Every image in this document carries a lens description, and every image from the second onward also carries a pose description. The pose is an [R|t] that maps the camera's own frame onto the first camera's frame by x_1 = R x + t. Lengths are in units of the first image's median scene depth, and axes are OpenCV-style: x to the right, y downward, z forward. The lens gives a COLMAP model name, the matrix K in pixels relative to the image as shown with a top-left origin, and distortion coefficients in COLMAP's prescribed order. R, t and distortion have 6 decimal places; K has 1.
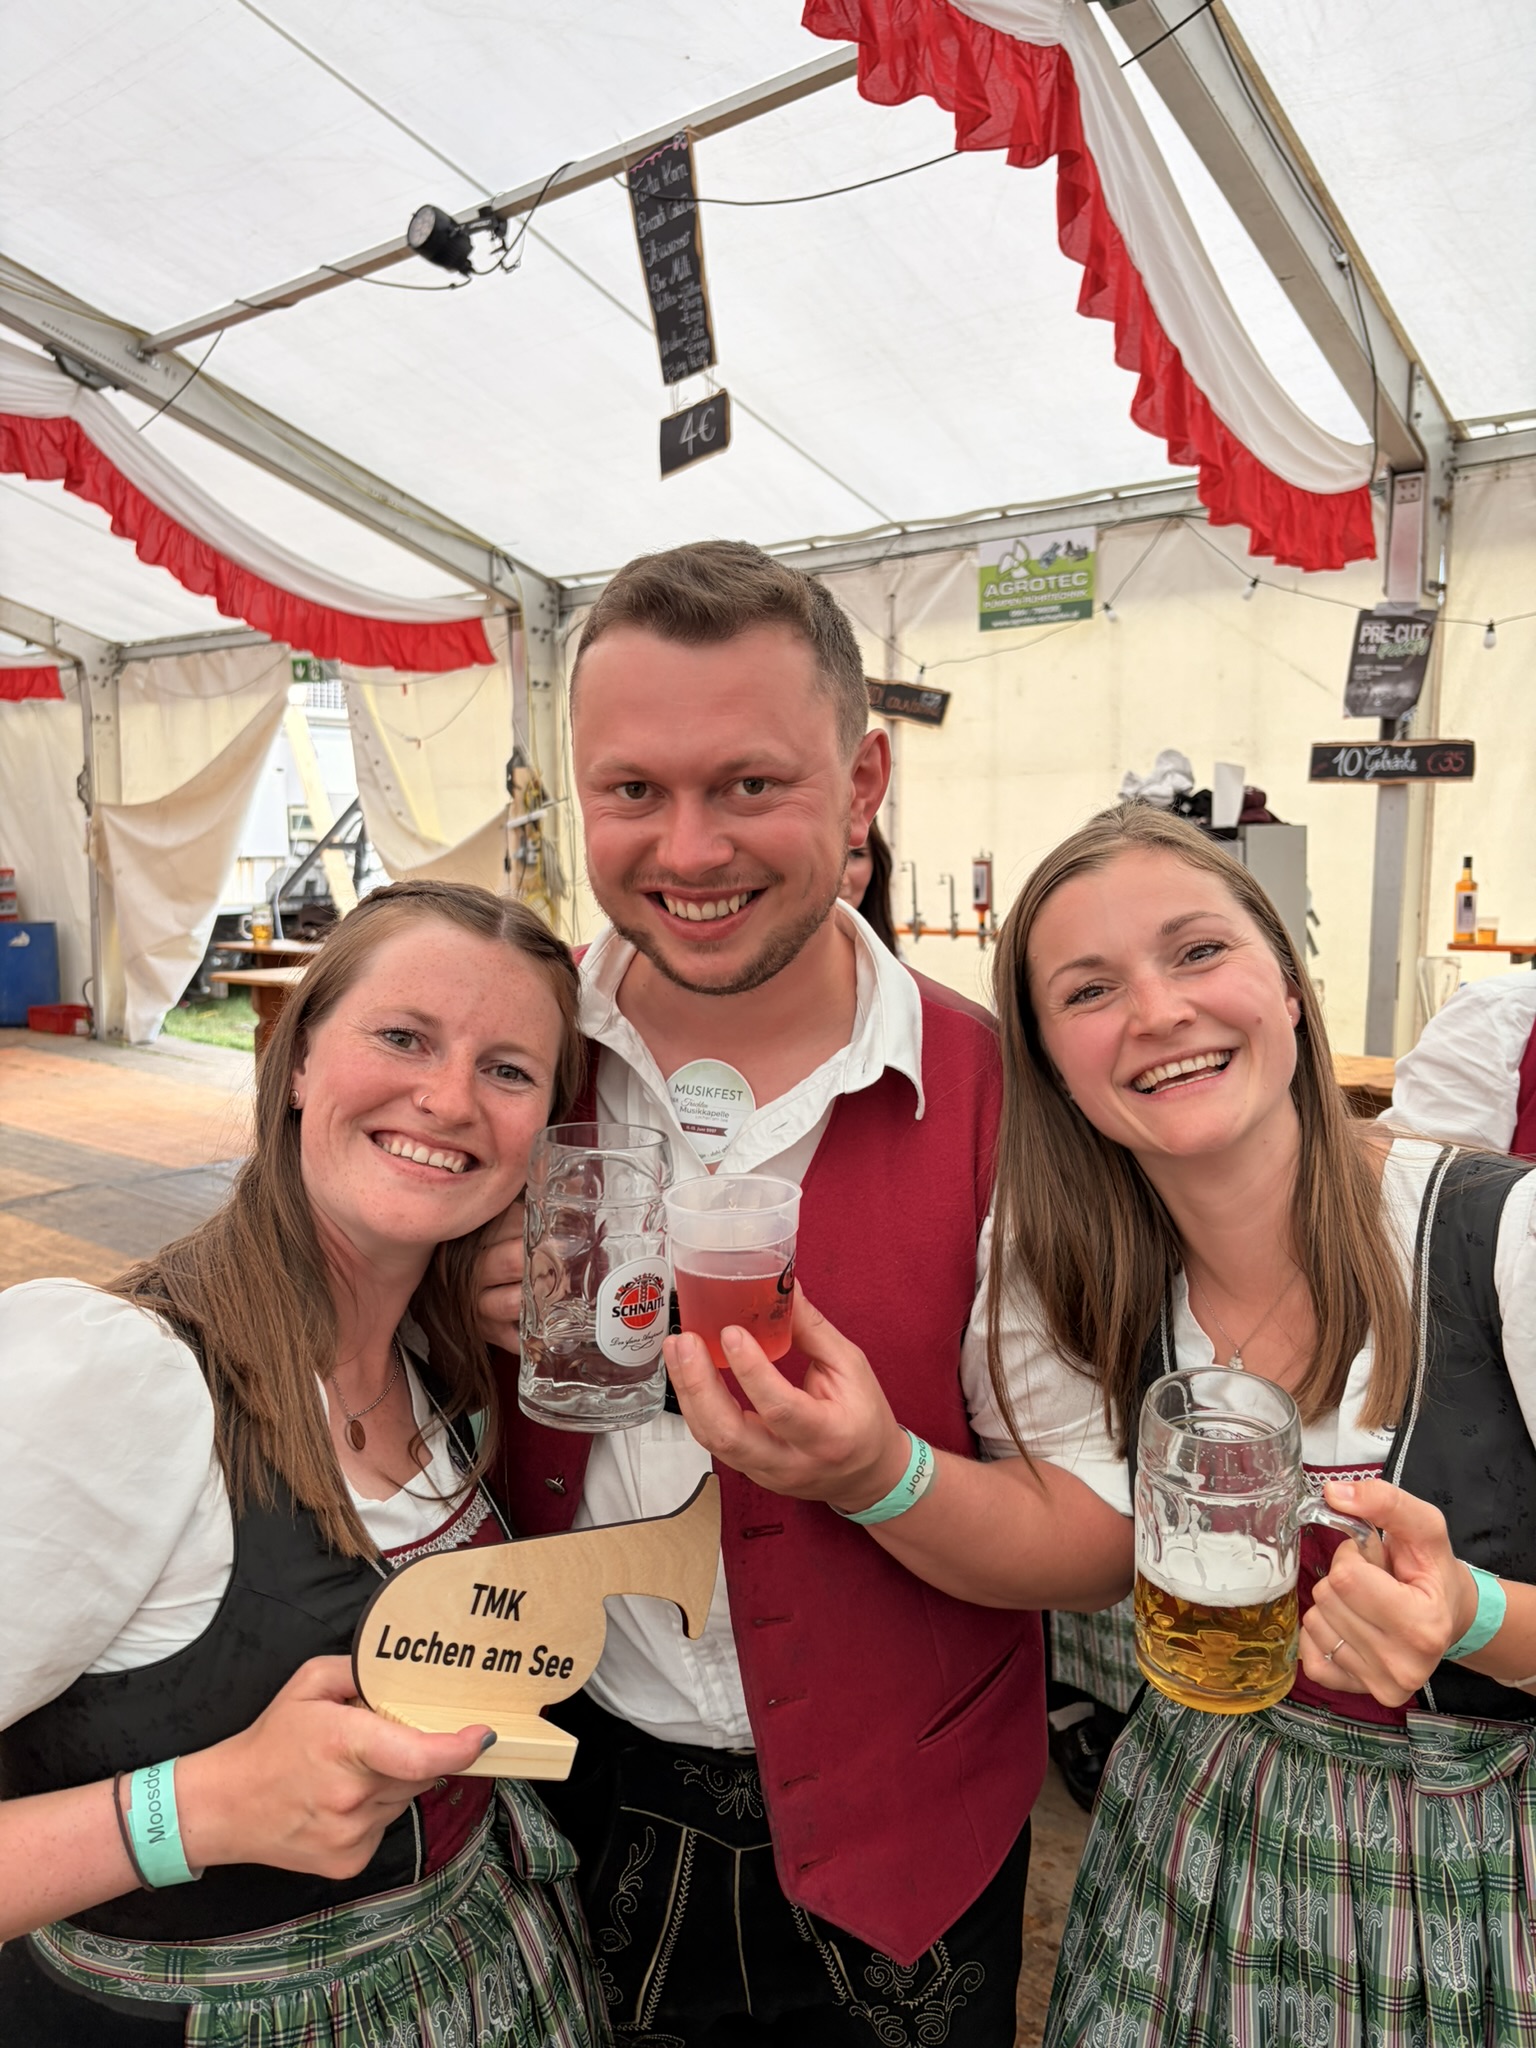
lens RADIAL K [[1570.2, 0, 784.6], [0, 1570.2, 1040.8], [0, 0, 1]] dist [0.034907, -0.026844]
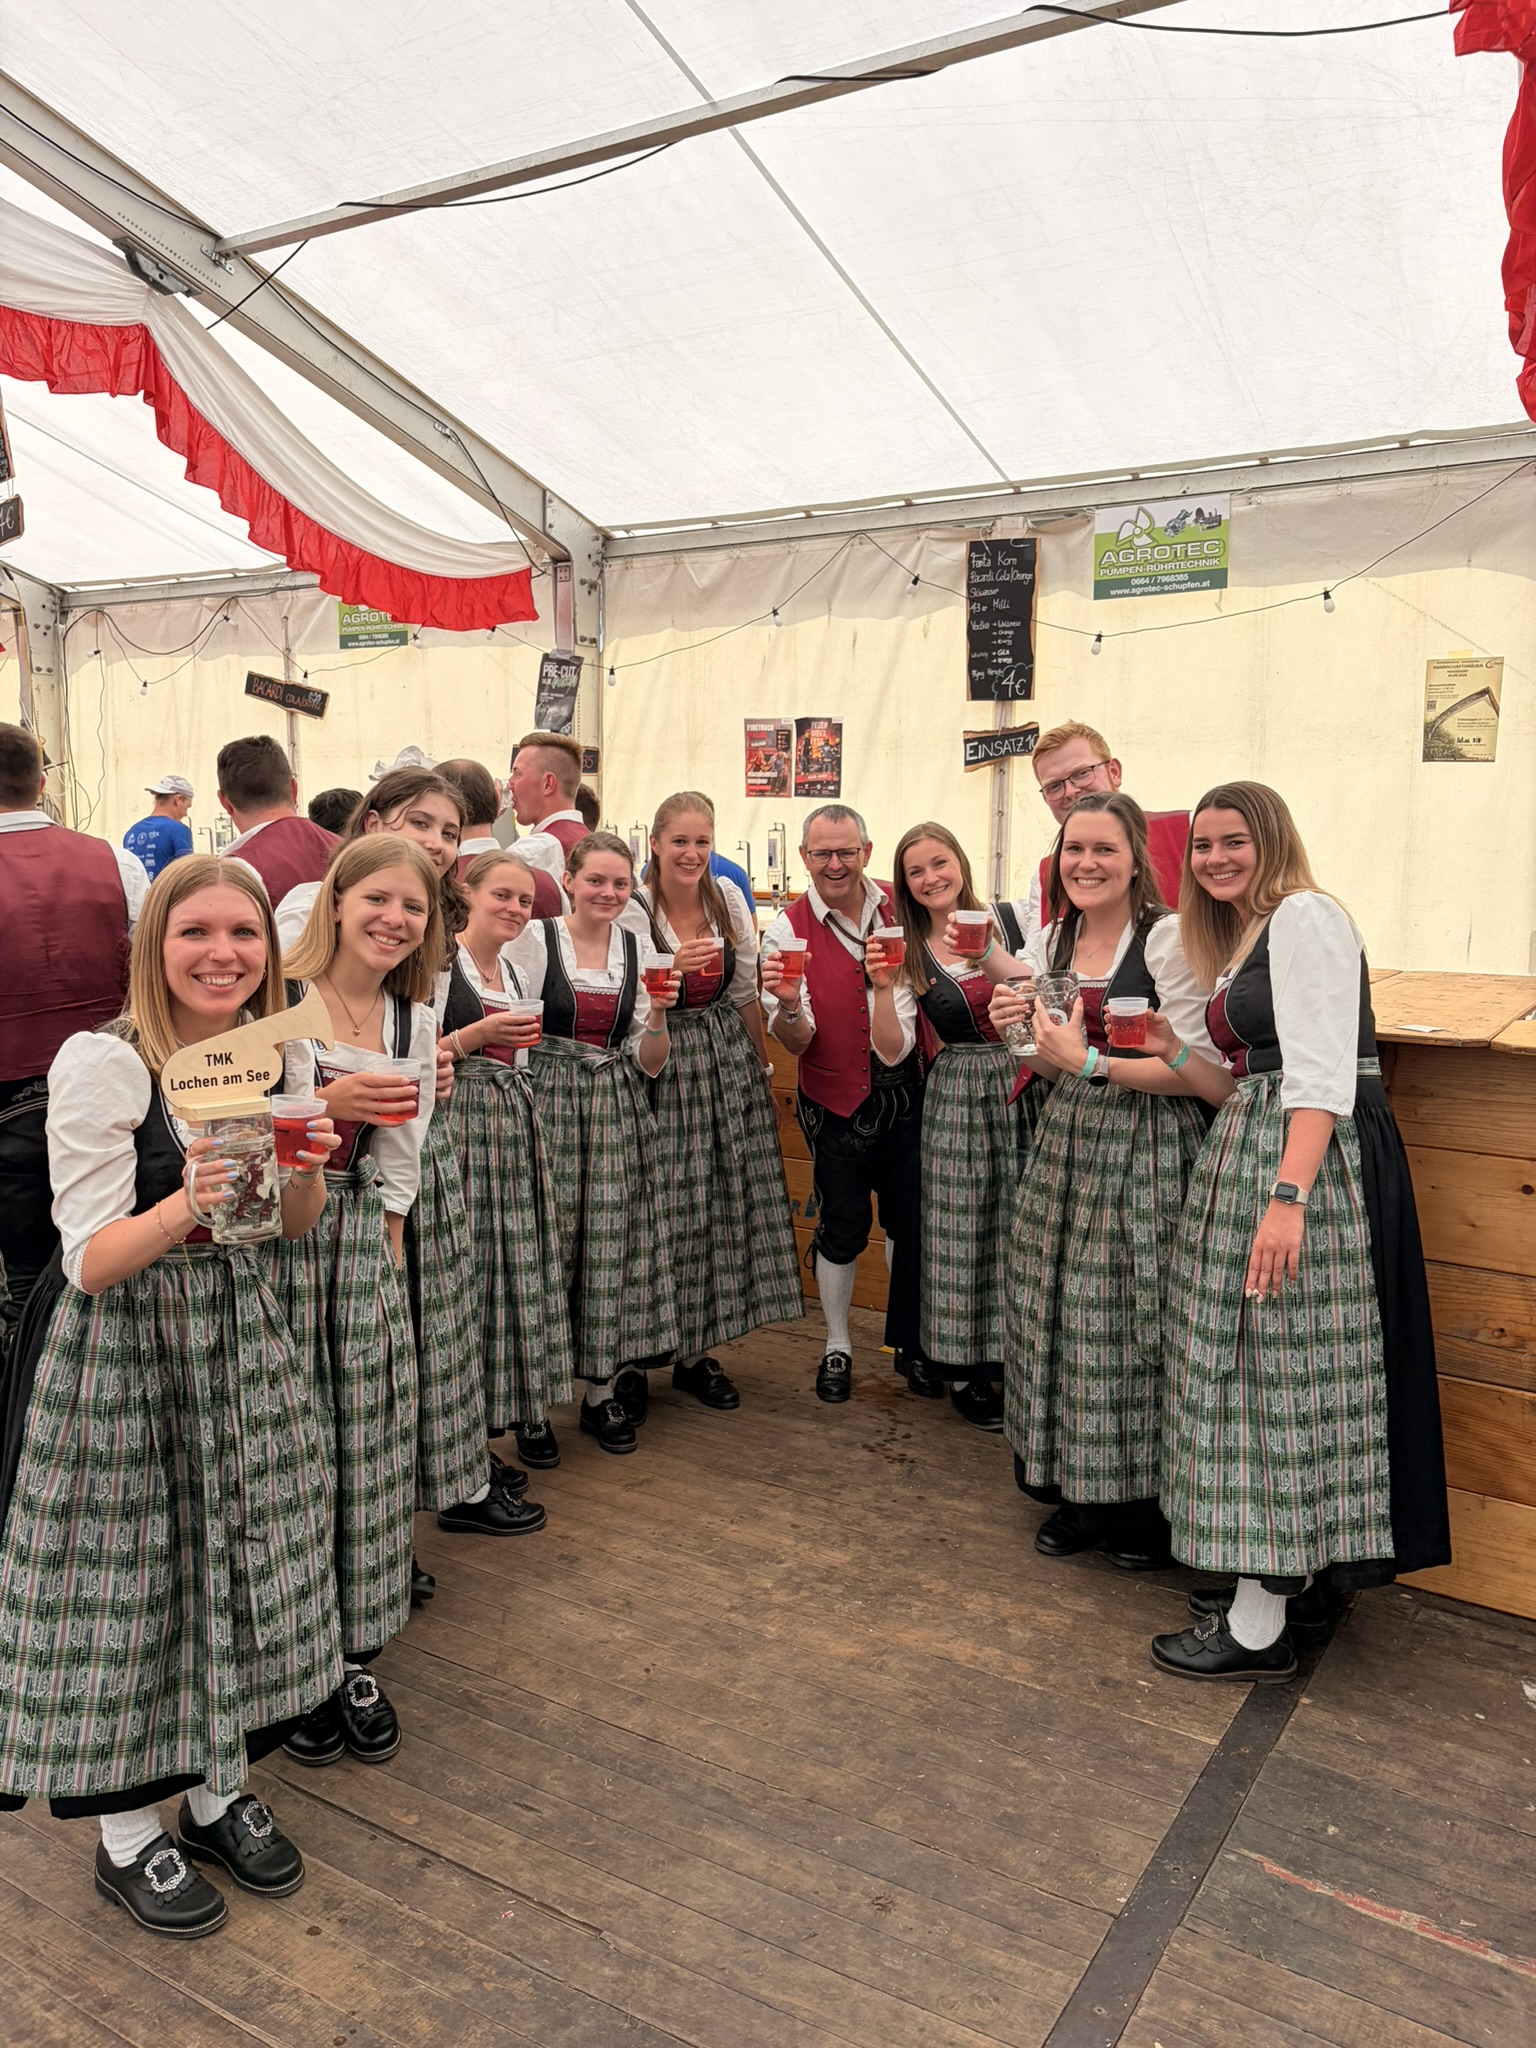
lens RADIAL K [[1570.2, 0, 761.4], [0, 1570.2, 1020.9], [0, 0, 1]] dist [0.034907, -0.026844]
pose [[0.993324, 0.005122, 0.115242, 0.318519], [-0.006714, 0.999887, 0.013430, 0.033720], [-0.115160, -0.014114, 0.993247, -0.364073]]
